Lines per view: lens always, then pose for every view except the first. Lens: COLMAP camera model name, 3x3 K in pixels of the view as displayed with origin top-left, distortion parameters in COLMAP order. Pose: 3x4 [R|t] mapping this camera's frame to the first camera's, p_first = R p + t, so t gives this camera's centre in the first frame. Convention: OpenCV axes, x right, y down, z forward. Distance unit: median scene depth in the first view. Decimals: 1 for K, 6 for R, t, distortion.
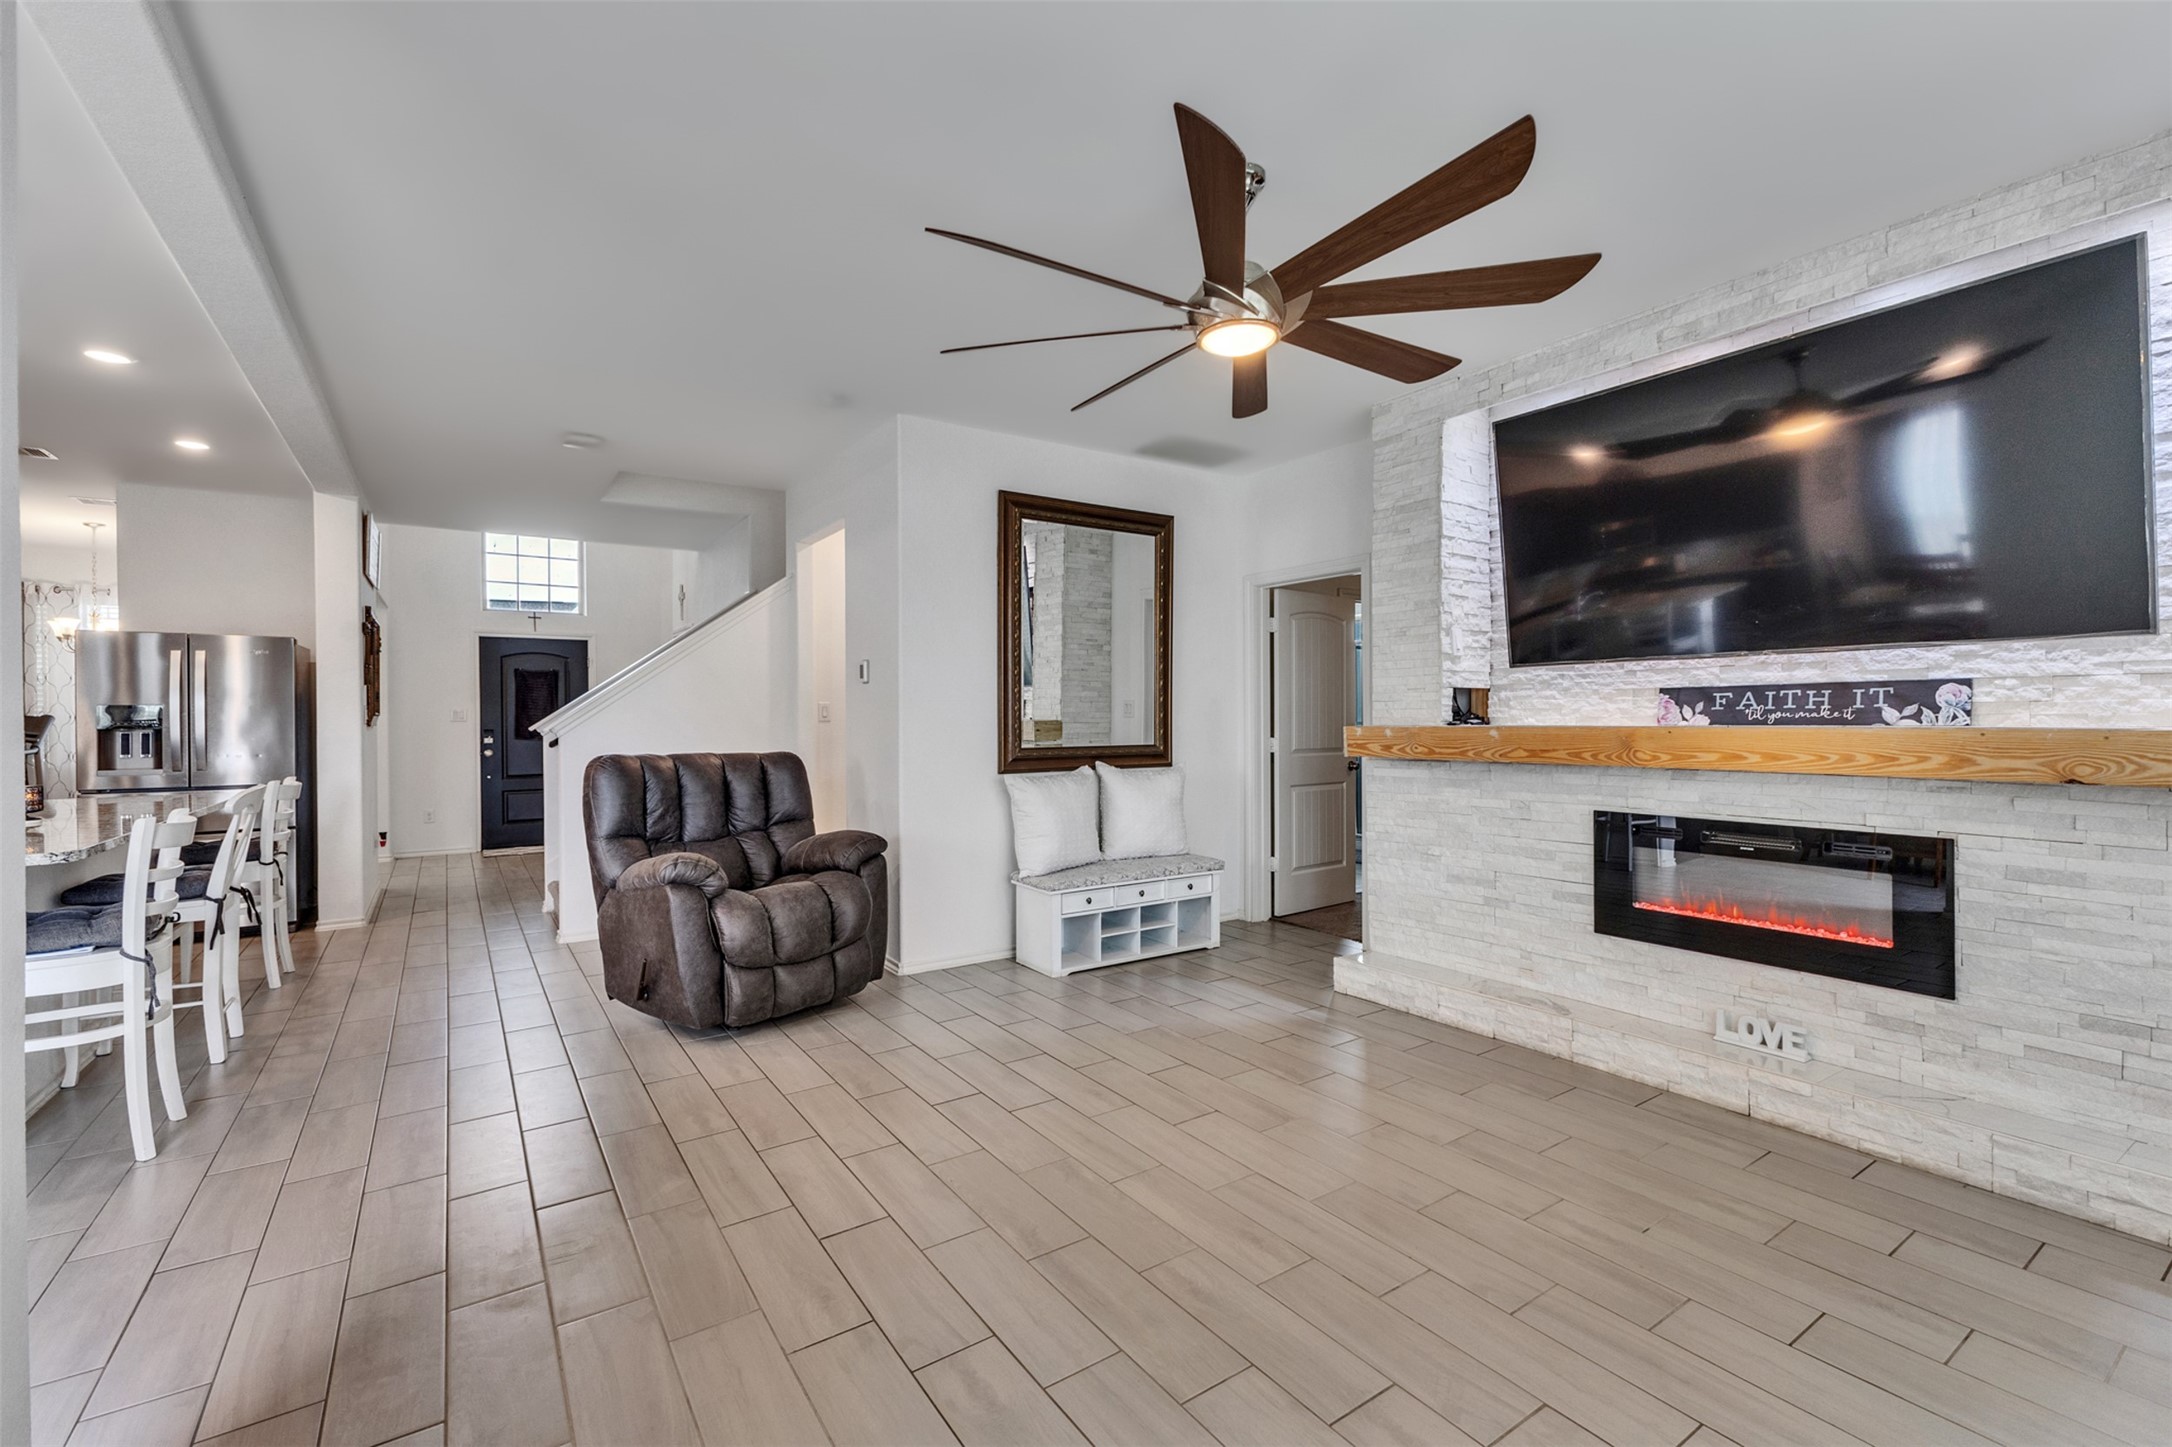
lens RADIAL K [[929.1, 0, 1087.3], [0, 929.1, 721.8], [0, 0, 1]] dist [0.008196, -0.003172]
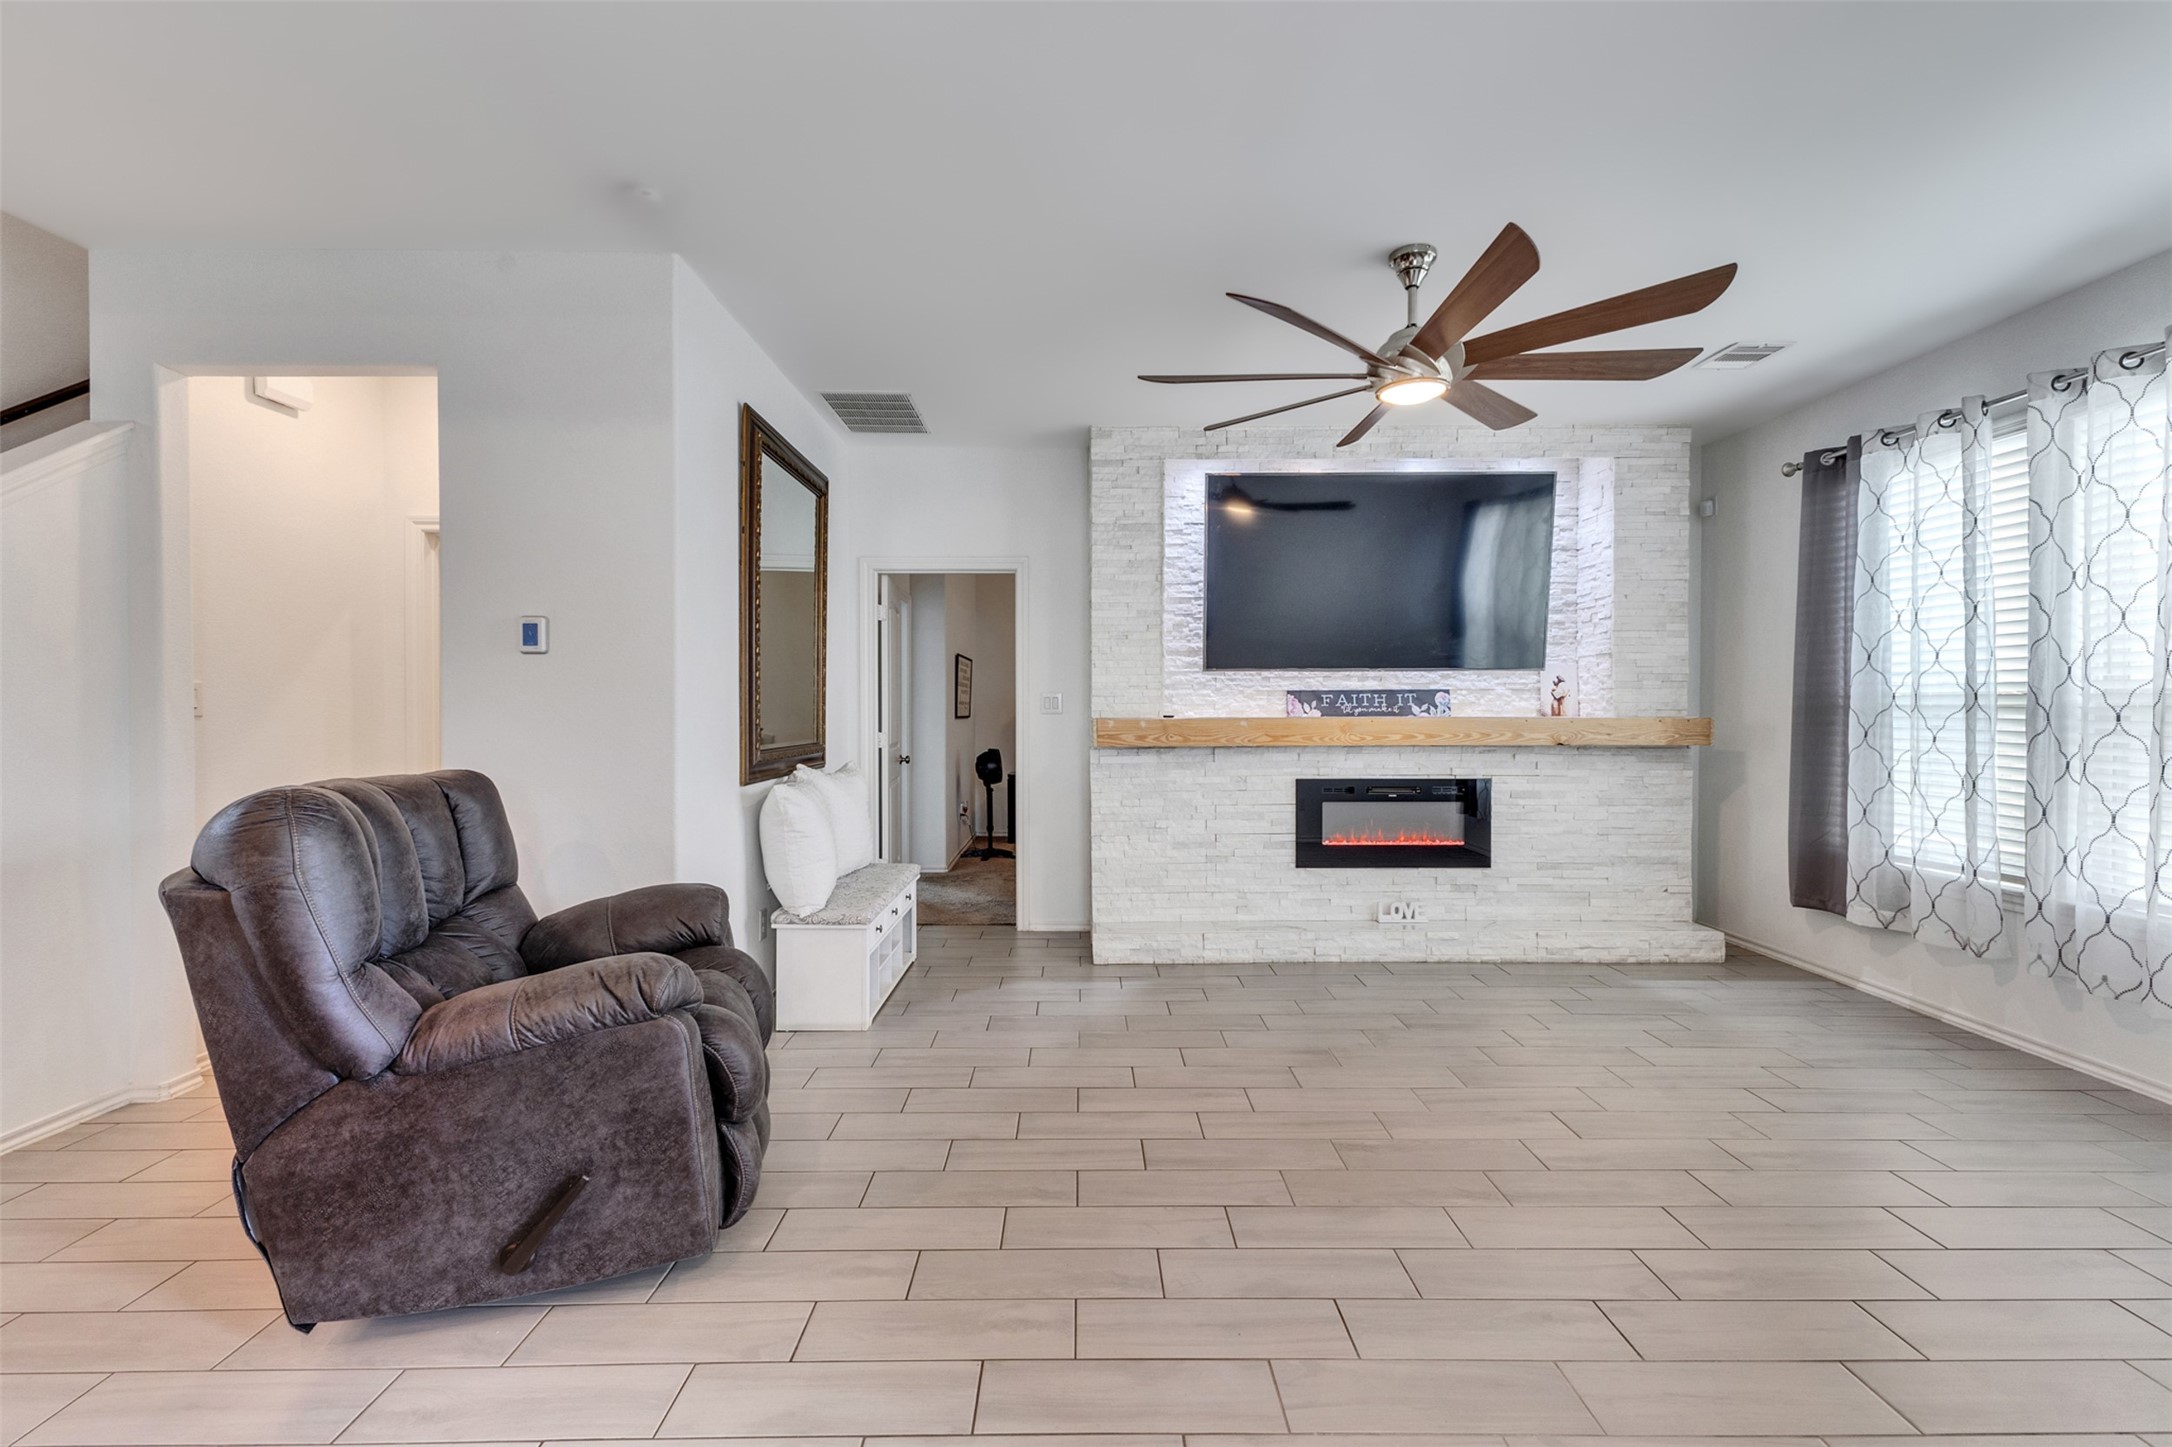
lens RADIAL K [[929.1, 0, 1086.4], [0, 929.1, 721.3], [0, 0, 1]] dist [0.008196, -0.003172]
pose [[0.558441, -0.007035, 0.829514, -0.785207], [0.002725, 0.999974, 0.006646, 0.000382], [-0.829540, -0.001451, 0.558446, 0.505608]]
